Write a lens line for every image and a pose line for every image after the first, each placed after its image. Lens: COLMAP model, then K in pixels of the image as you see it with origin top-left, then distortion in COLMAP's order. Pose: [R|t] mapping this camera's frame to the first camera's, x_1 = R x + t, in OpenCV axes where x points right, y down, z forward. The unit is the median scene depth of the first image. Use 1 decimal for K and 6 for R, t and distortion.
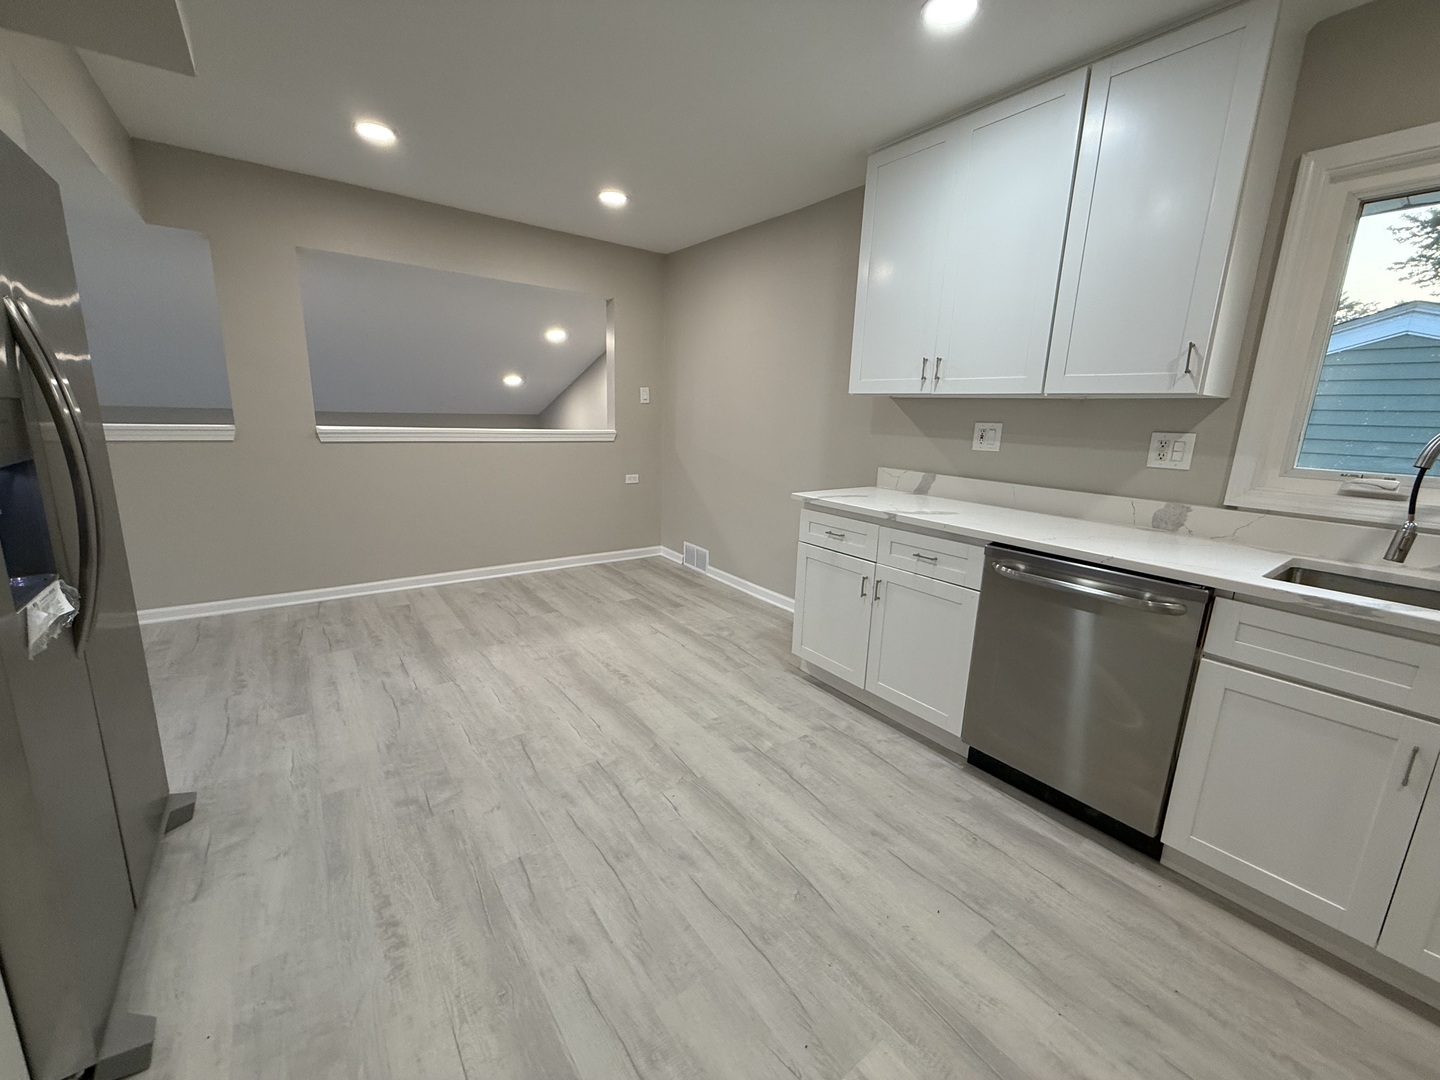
lens RADIAL K [[575.3, 0, 715.6], [0, 575.3, 536.6], [0, 0, 1]] dist [0.000043, 0.000191]
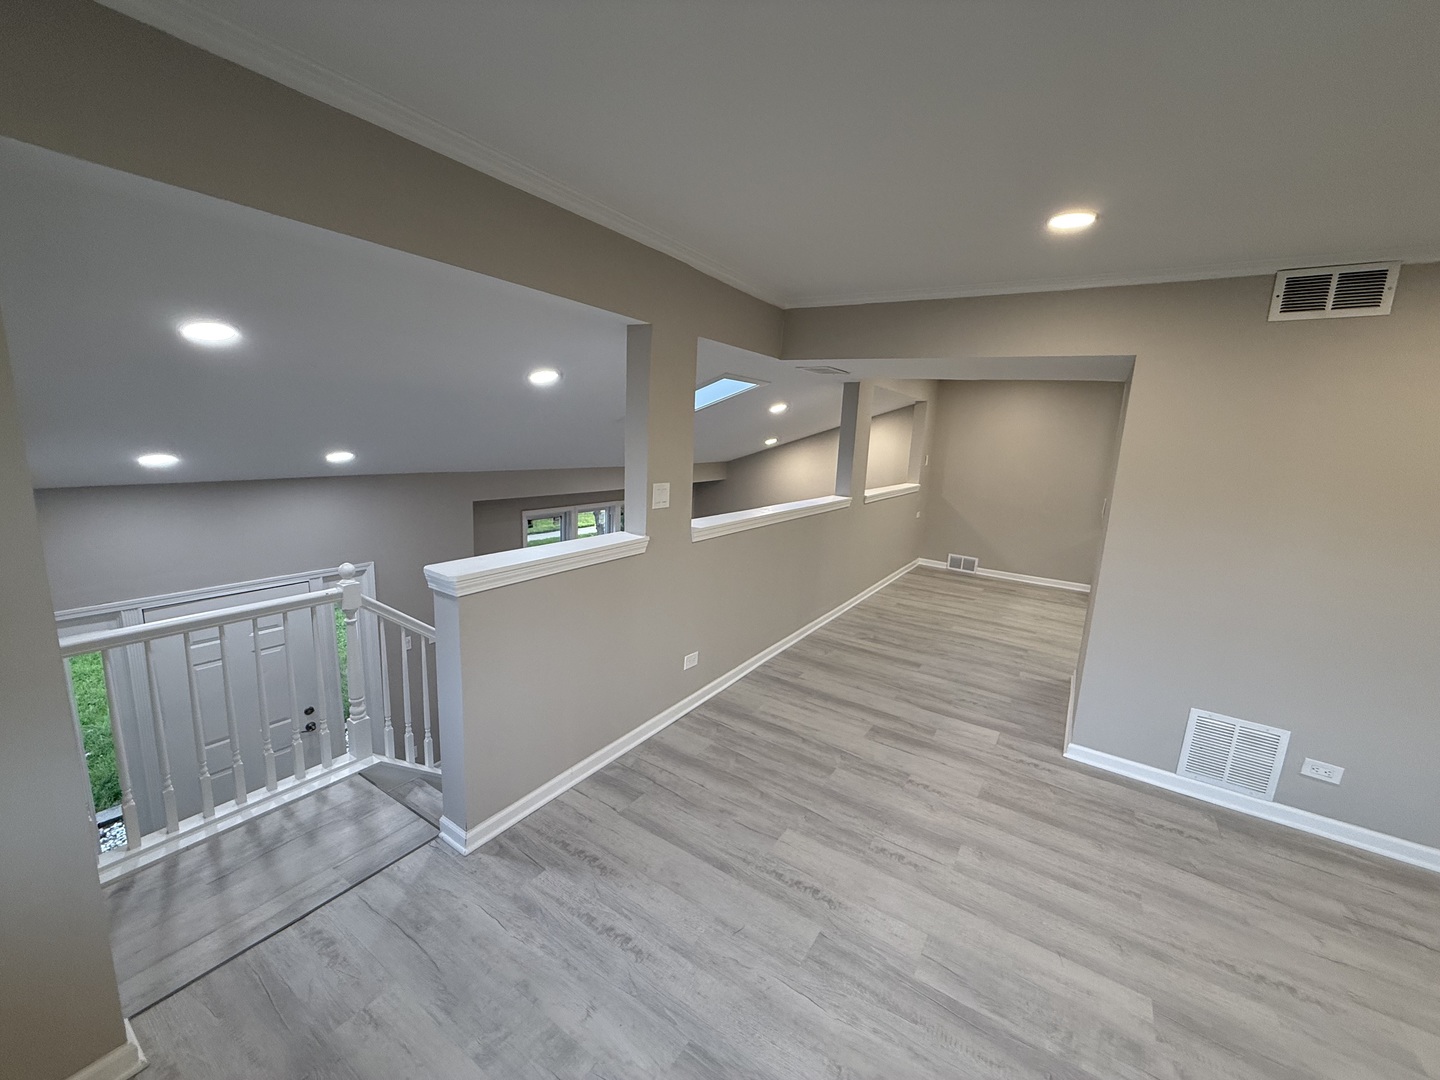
lens RADIAL K [[575.3, 0, 715.6], [0, 575.3, 536.6], [0, 0, 1]] dist [0.000043, 0.000191]
pose [[0.937535, -0.052864, 0.343850, -2.522191], [0.057968, 0.998308, -0.004574, -0.144063], [-0.343026, 0.024220, 0.939014, -0.528063]]
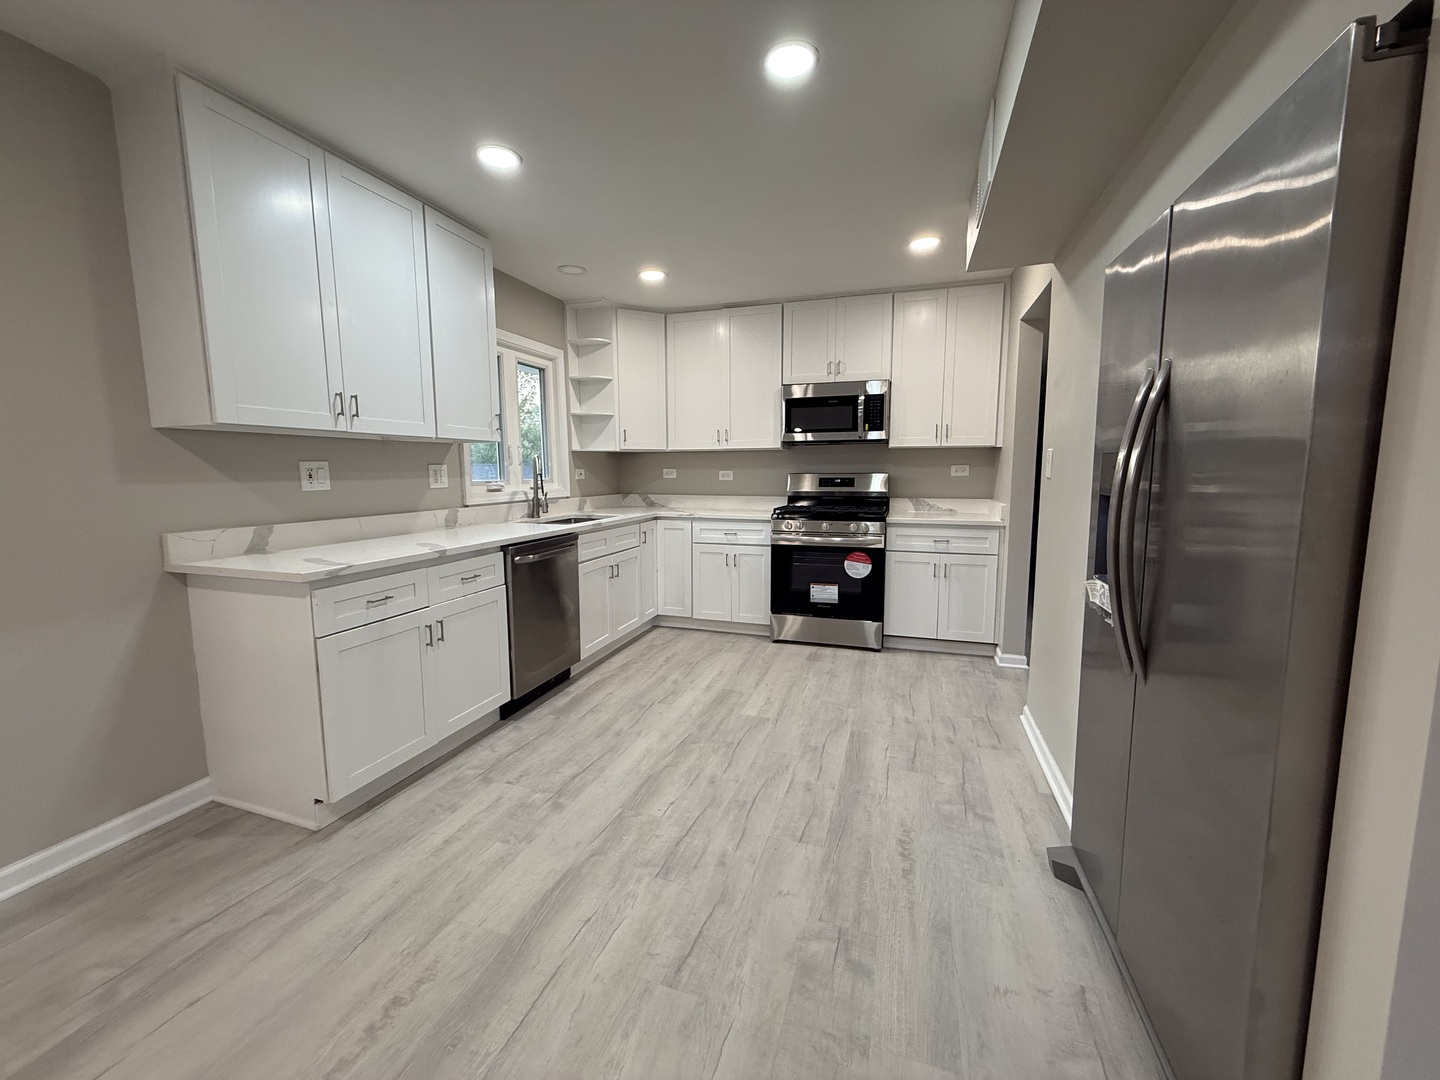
lens RADIAL K [[575.3, 0, 715.6], [0, 575.3, 536.6], [0, 0, 1]] dist [0.000043, 0.000191]
pose [[-0.577769, -0.125587, 0.806481, -0.815232], [0.161039, 0.951128, 0.263481, -0.259976], [-0.800156, 0.282105, -0.529308, 1.171435]]
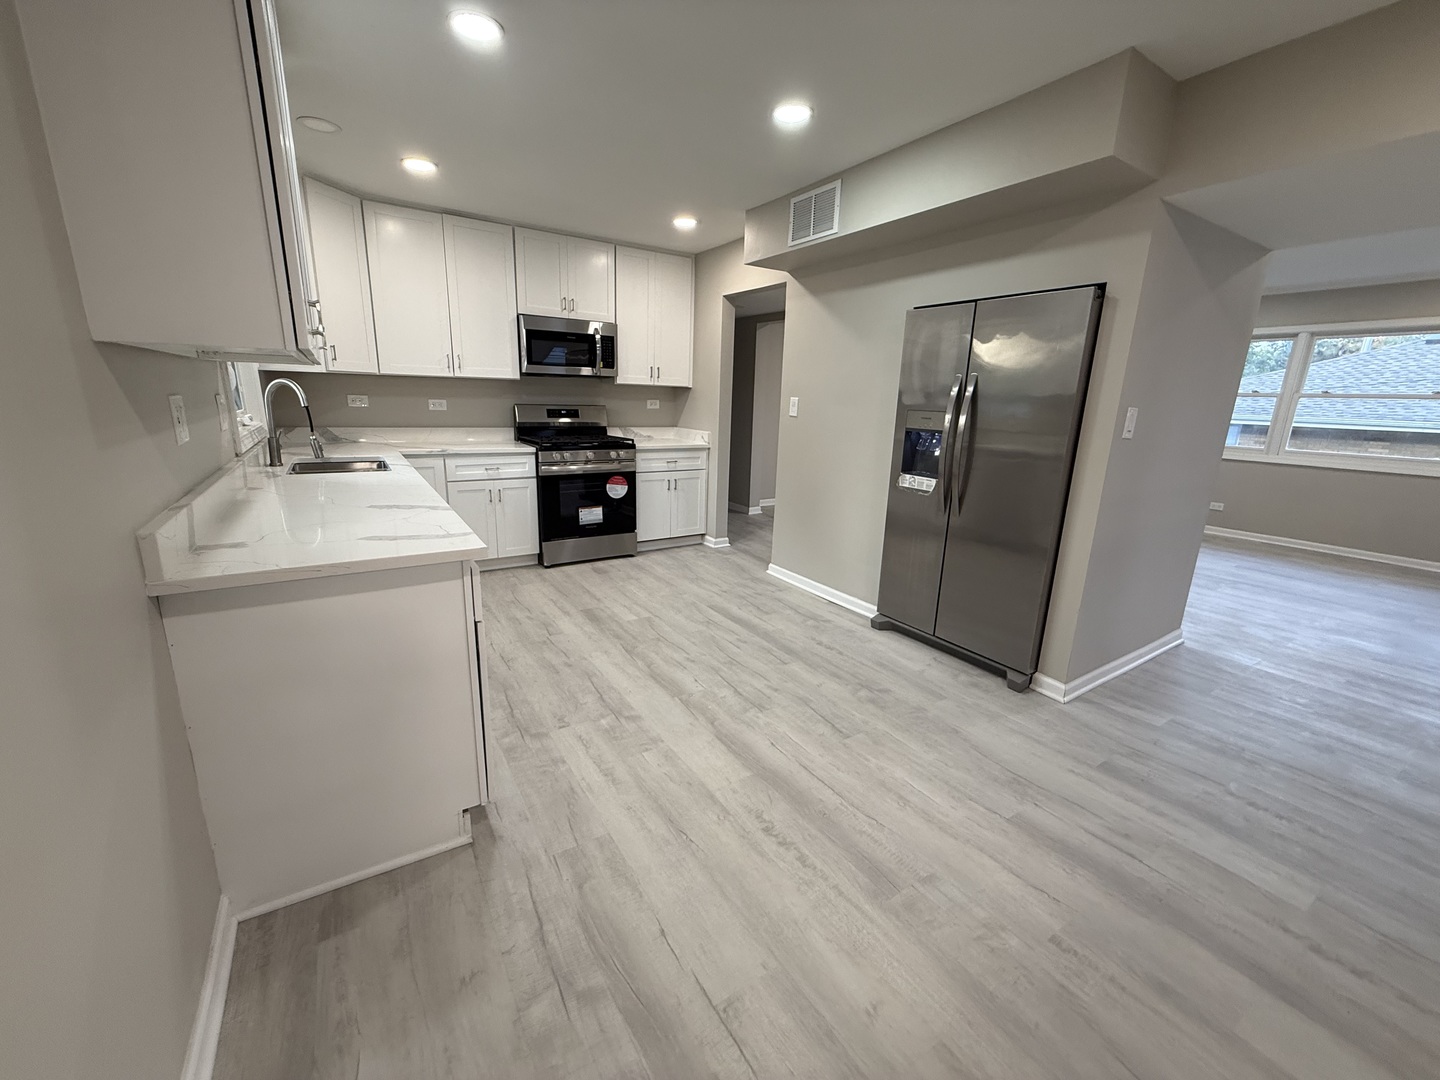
lens RADIAL K [[575.3, 0, 715.6], [0, 575.3, 536.6], [0, 0, 1]] dist [0.000043, 0.000191]
pose [[-0.995848, -0.077198, 0.048233, -0.135724], [-0.047804, 0.894455, 0.444595, -0.415757], [-0.077464, 0.440444, -0.894432, 1.801296]]
